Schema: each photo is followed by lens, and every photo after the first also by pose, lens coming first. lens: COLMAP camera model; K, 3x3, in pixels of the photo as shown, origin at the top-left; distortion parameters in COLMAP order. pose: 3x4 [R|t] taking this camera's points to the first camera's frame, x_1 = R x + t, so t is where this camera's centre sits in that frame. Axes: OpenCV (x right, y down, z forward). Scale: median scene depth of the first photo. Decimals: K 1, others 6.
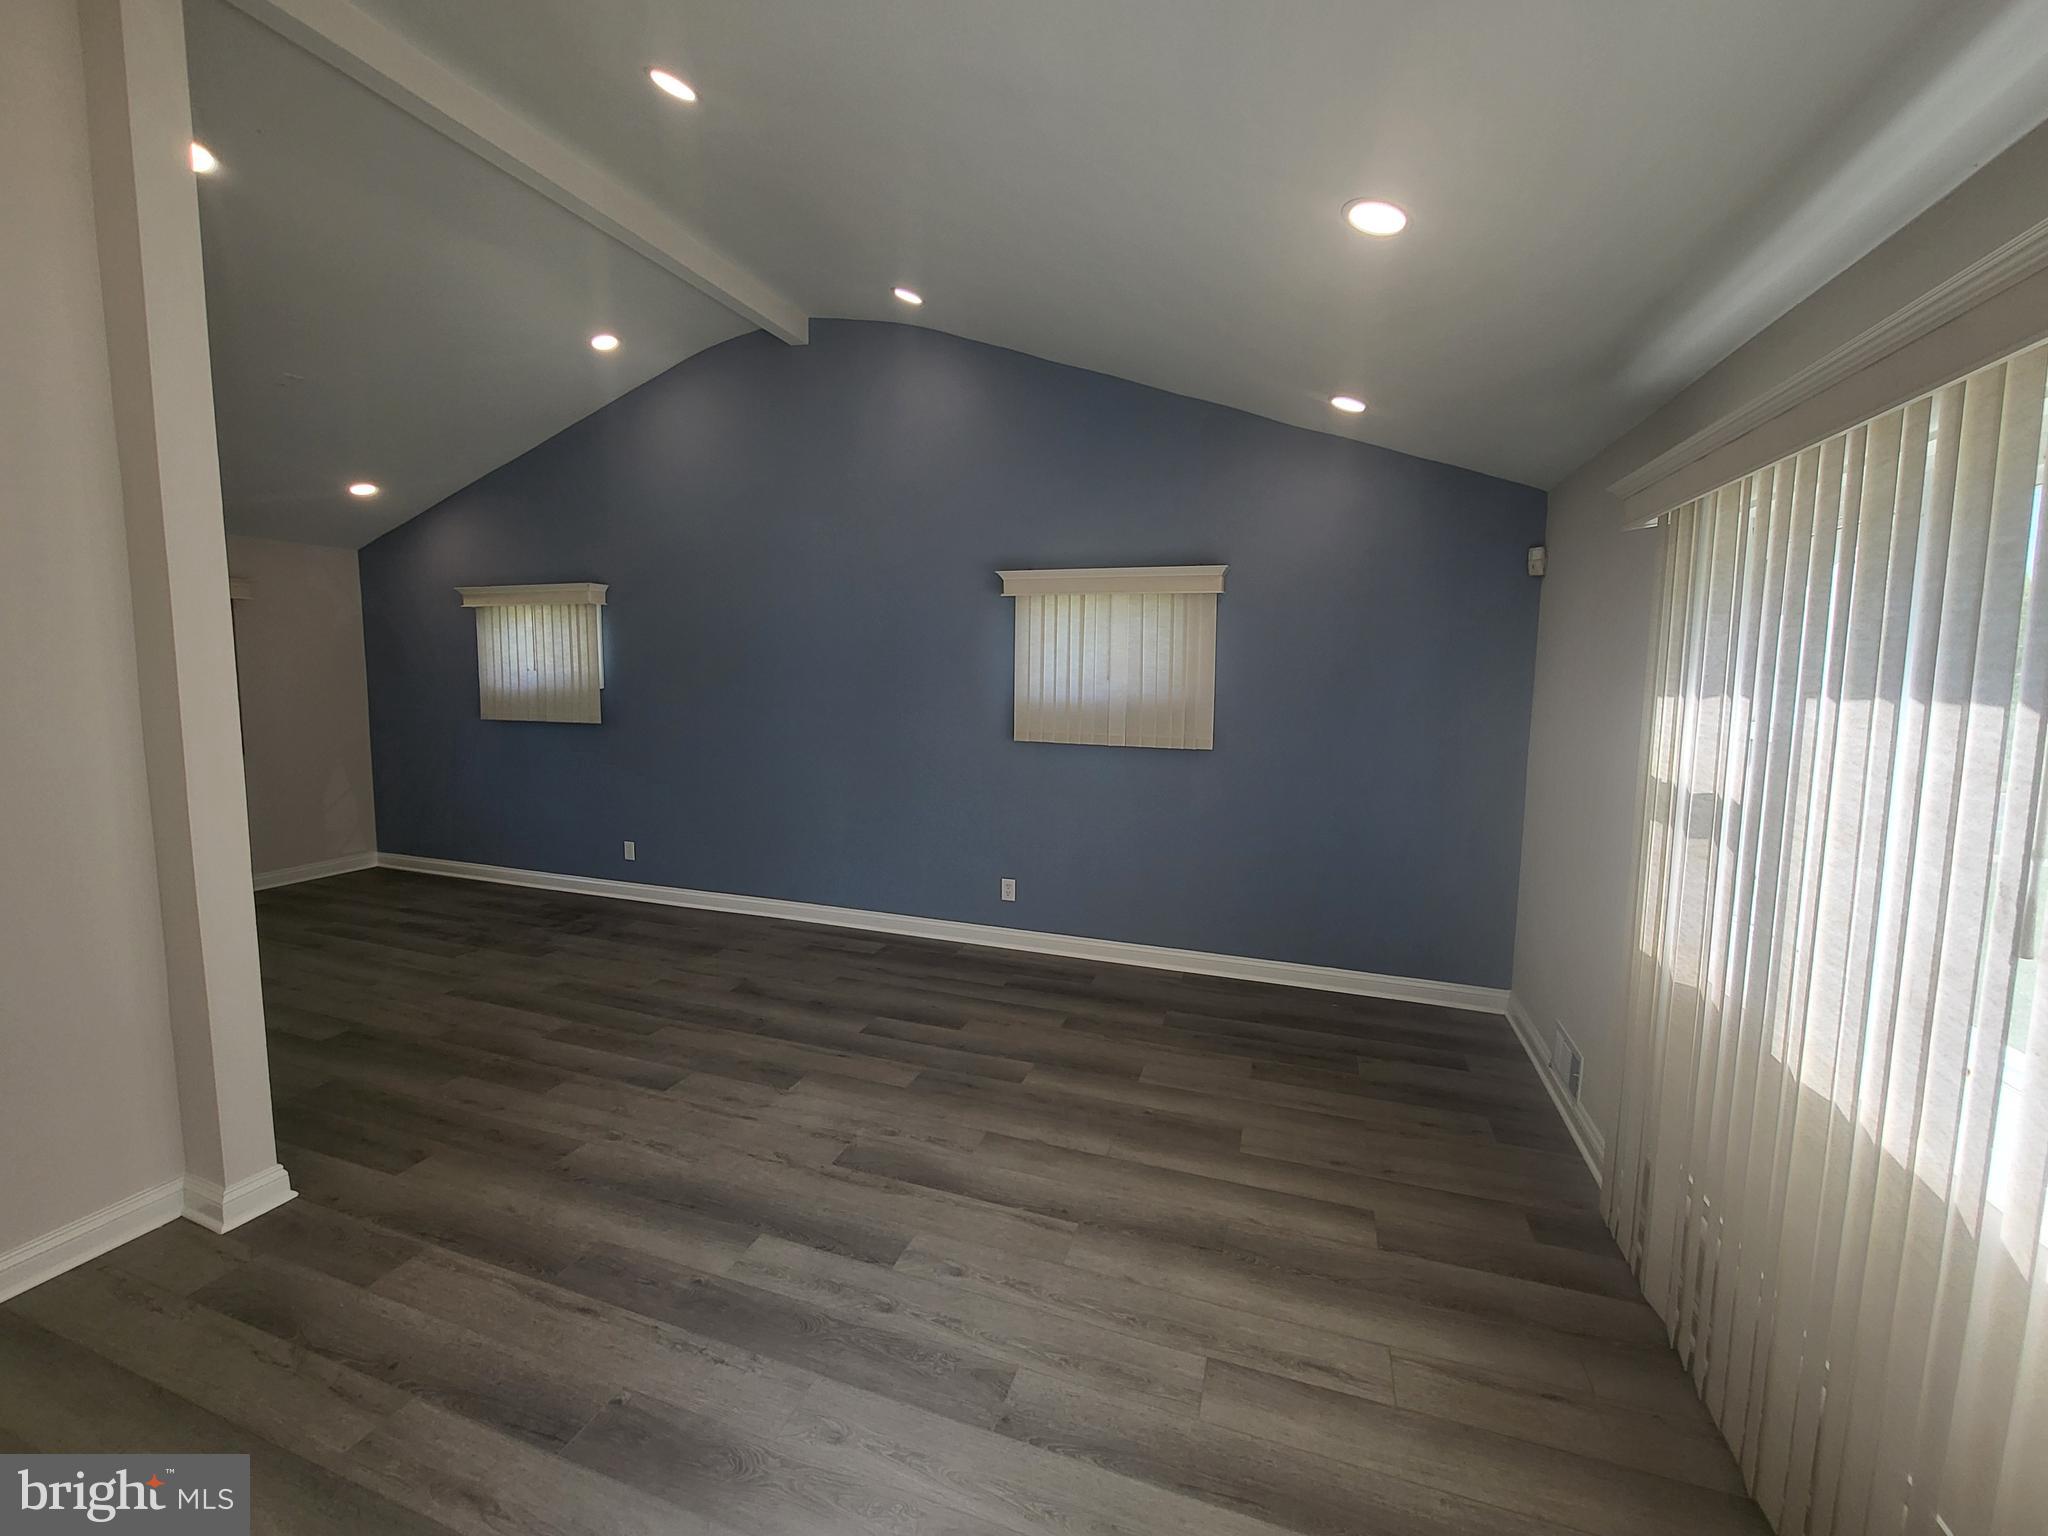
lens RADIAL K [[835.9, 0, 1017.0], [0, 835.9, 743.9], [0, 0, 1]] dist [-0.002397, -0.000173]
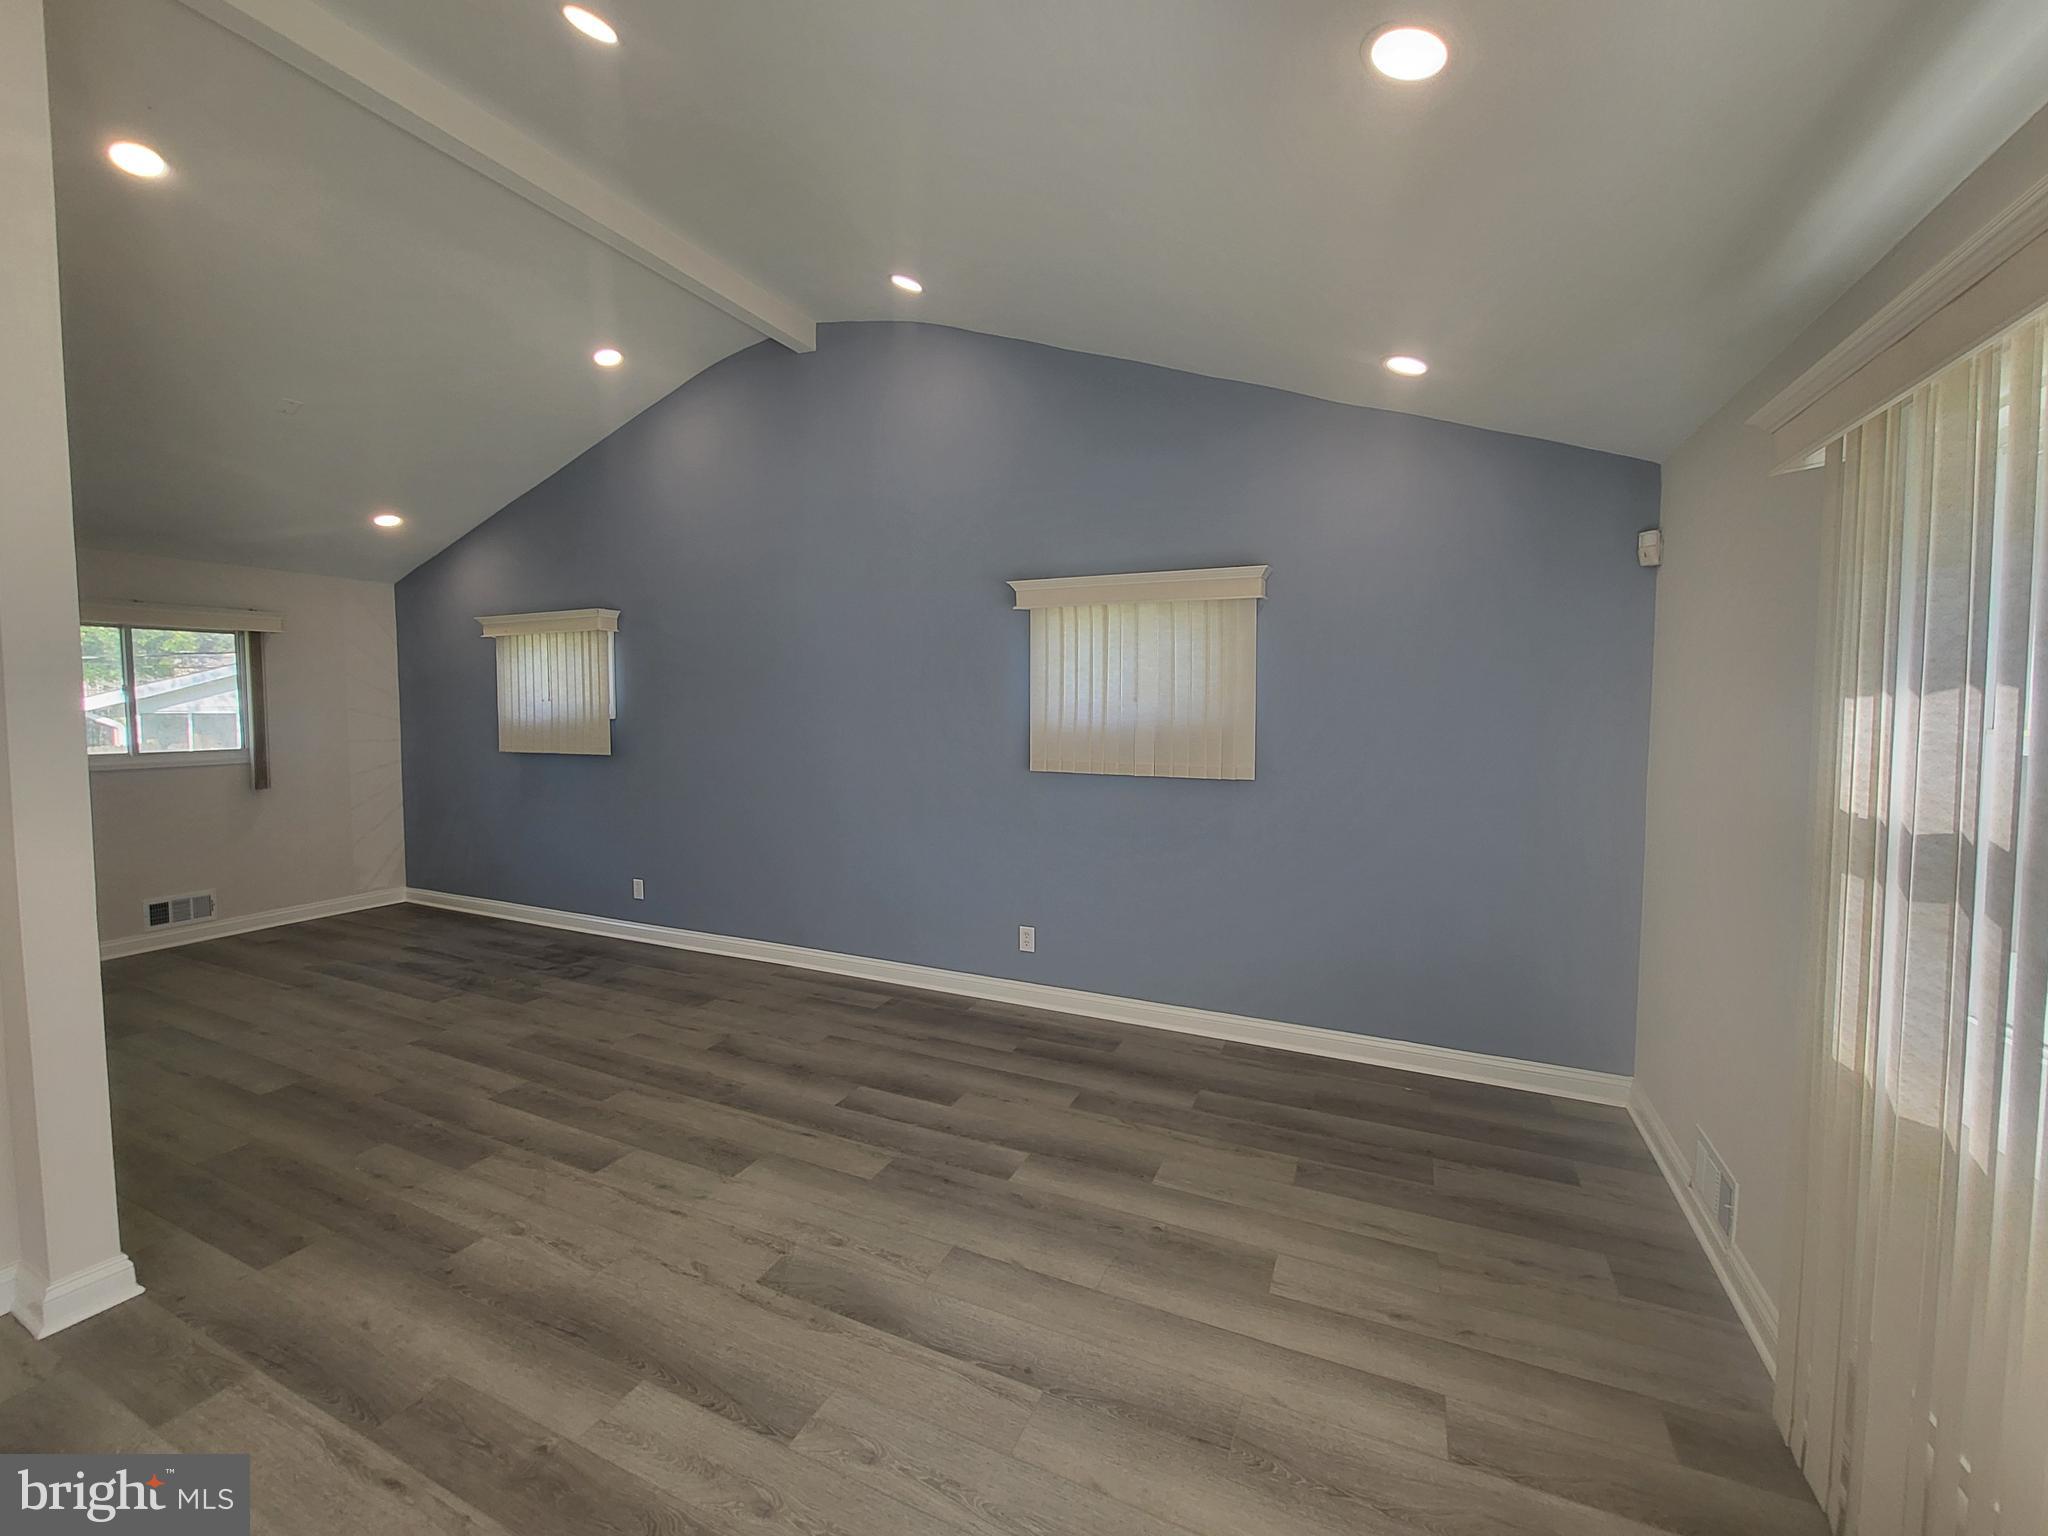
lens RADIAL K [[833.4, 0, 1015.0], [0, 833.4, 752.5], [0, 0, 1]] dist [-0.002979, 0.000043]
pose [[0.995219, -0.003833, -0.097596, 0.087510], [0.000386, 0.999376, -0.035311, 0.009831], [0.097671, 0.035104, 0.994599, 0.150736]]
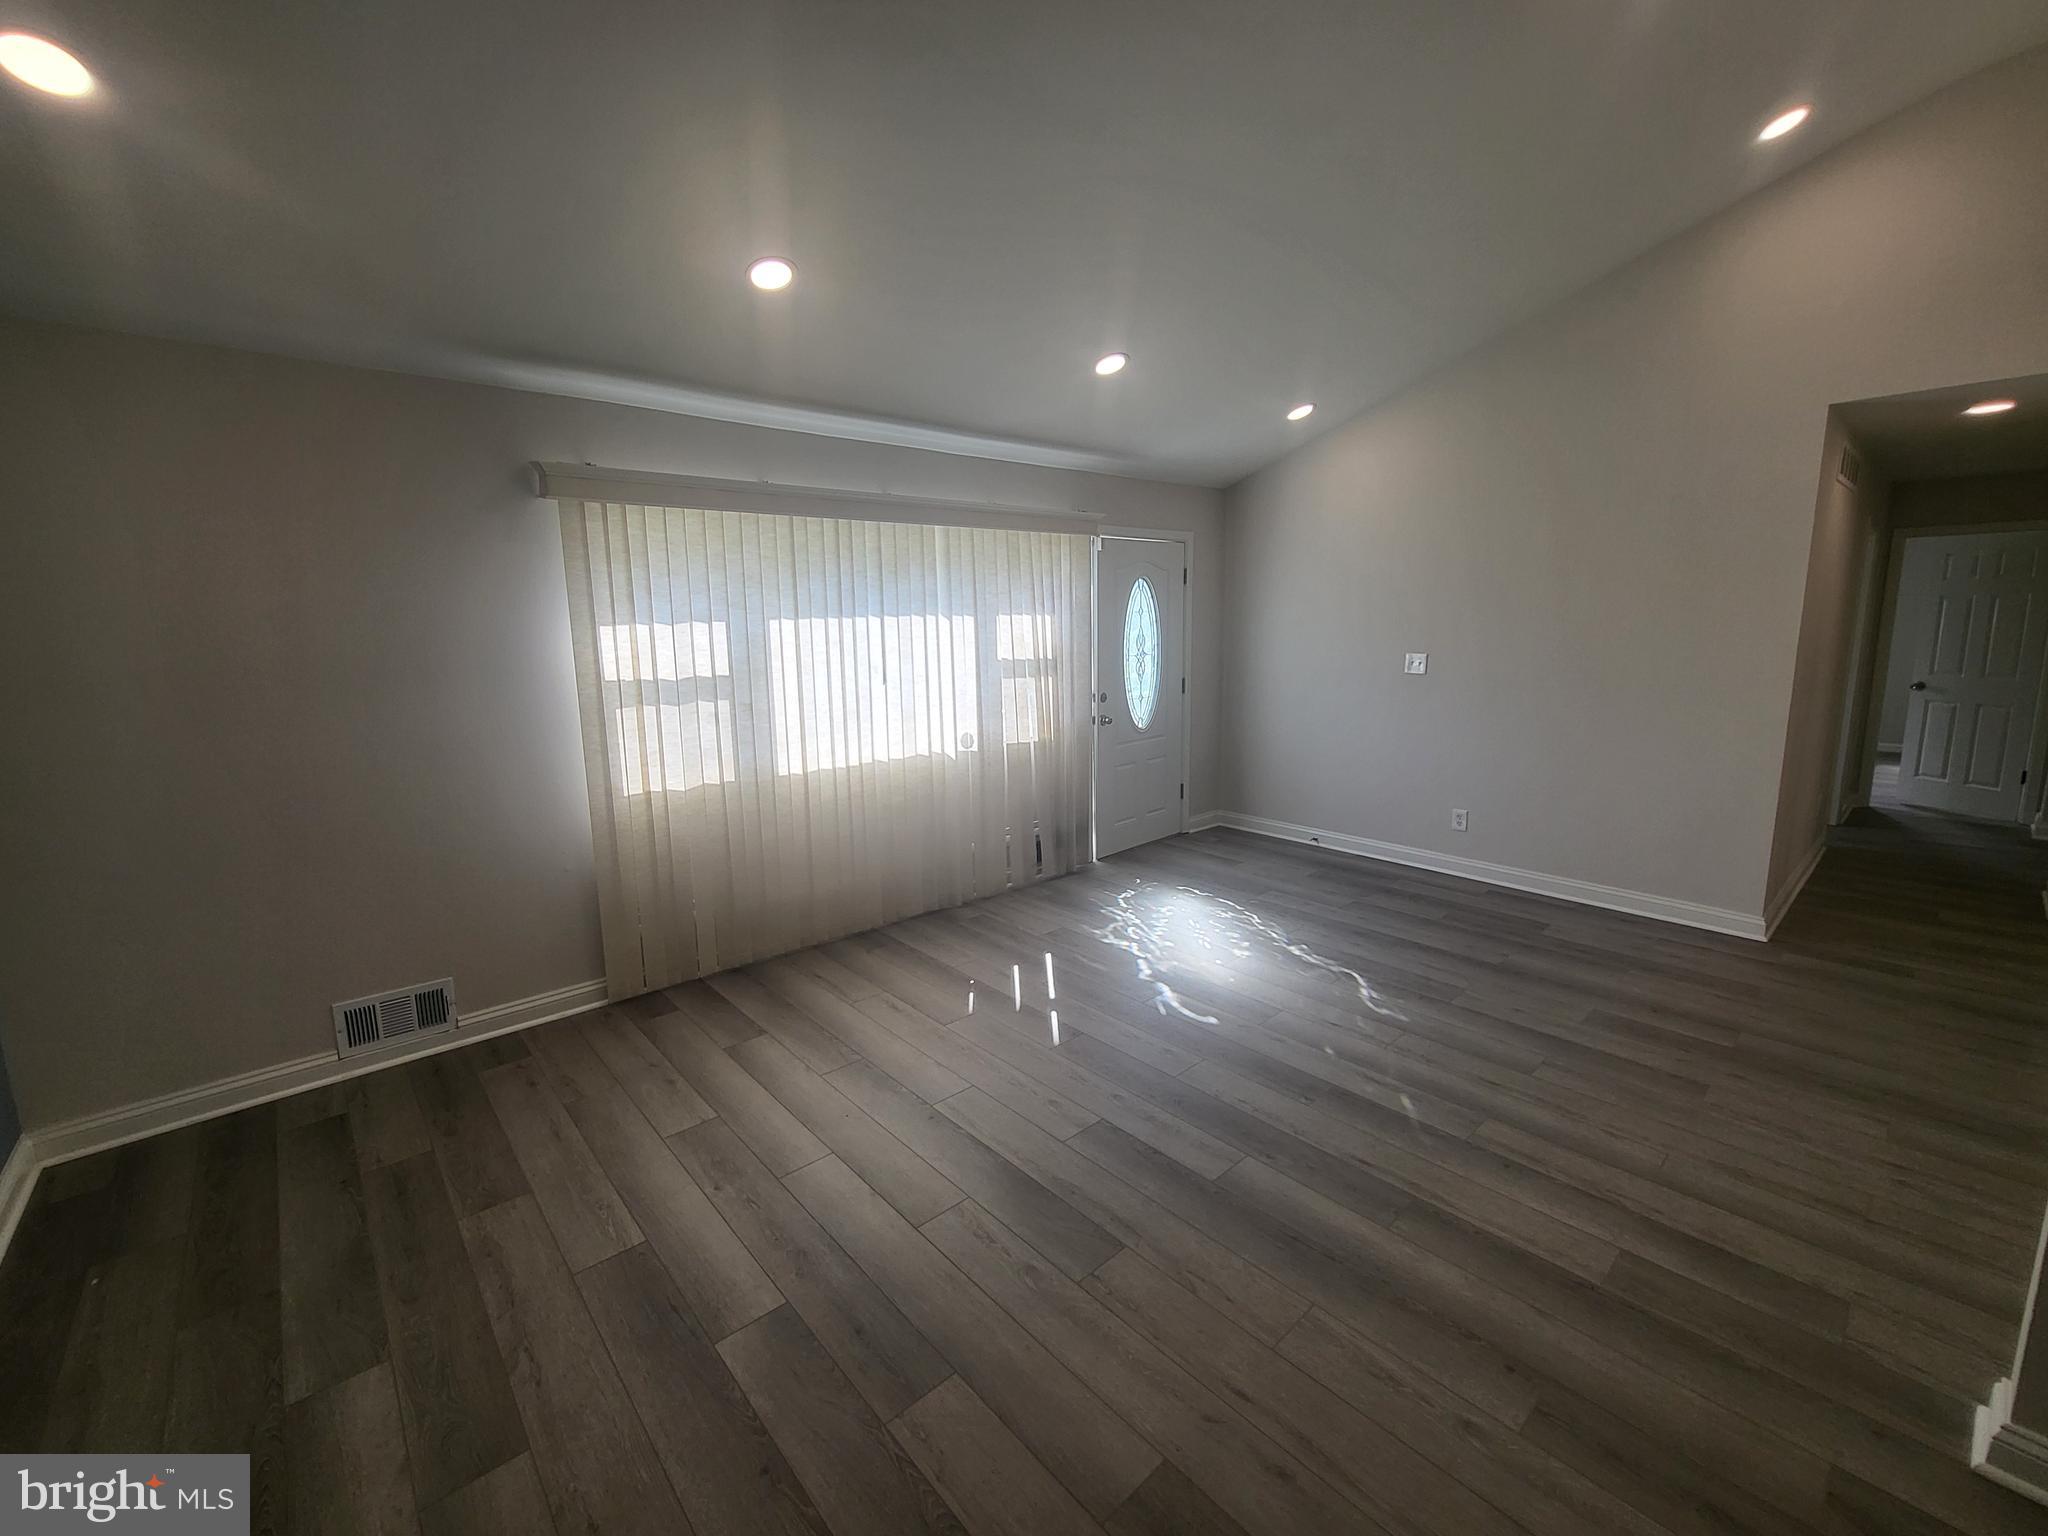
lens RADIAL K [[835.9, 0, 1017.0], [0, 835.9, 743.9], [0, 0, 1]] dist [-0.002397, -0.000173]
pose [[-0.869297, -0.070308, 0.489264, -0.372596], [0.052062, 0.971303, 0.232078, -0.101556], [-0.491541, 0.227217, -0.840690, 1.234776]]
